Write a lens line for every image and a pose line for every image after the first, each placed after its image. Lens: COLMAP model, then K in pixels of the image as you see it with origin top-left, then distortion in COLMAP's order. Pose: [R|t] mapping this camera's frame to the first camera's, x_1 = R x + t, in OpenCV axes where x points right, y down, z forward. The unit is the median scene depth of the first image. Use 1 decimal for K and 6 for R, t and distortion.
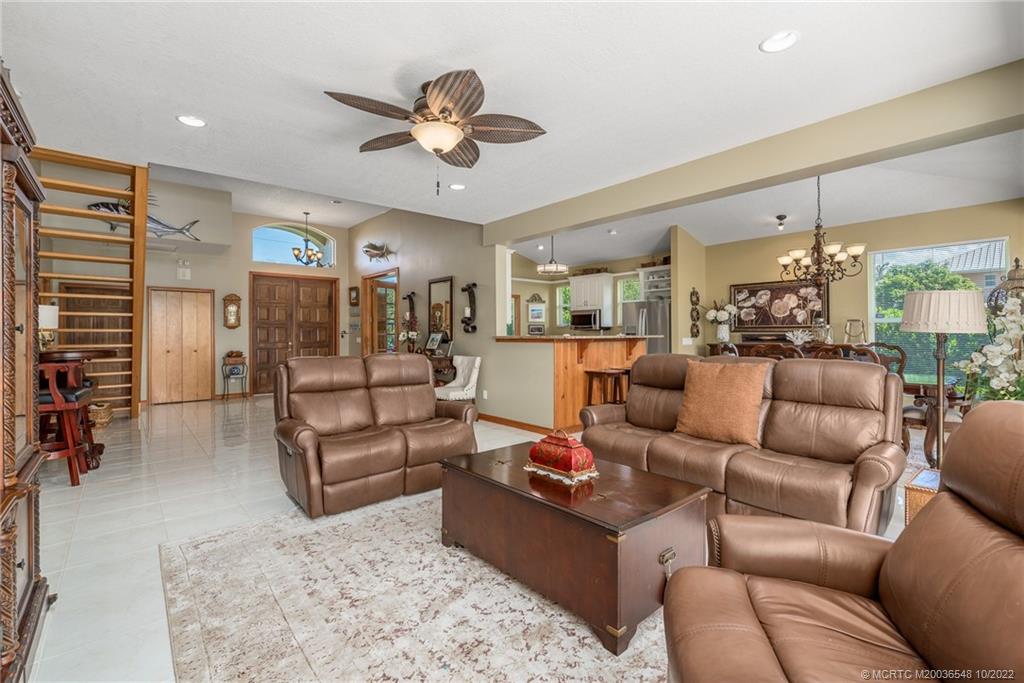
lens RADIAL K [[441.2, 0, 508.0], [0, 441.2, 331.4], [0, 0, 1]] dist [0.003375, 0.000378]
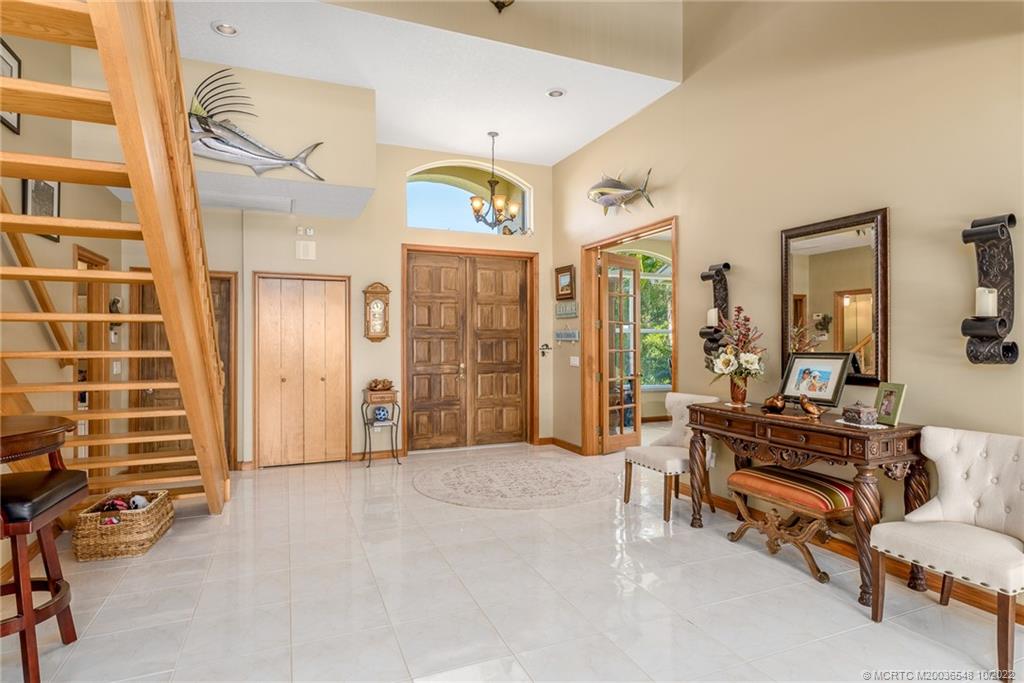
lens RADIAL K [[533.4, 0, 513.7], [0, 533.4, 342.0], [0, 0, 1]] dist [0.000158, -0.000063]
pose [[0.952006, 0.004044, -0.306051, -0.224779], [-0.001308, 0.999957, 0.009144, -0.011671], [0.306075, -0.008305, 0.951971, 0.366230]]
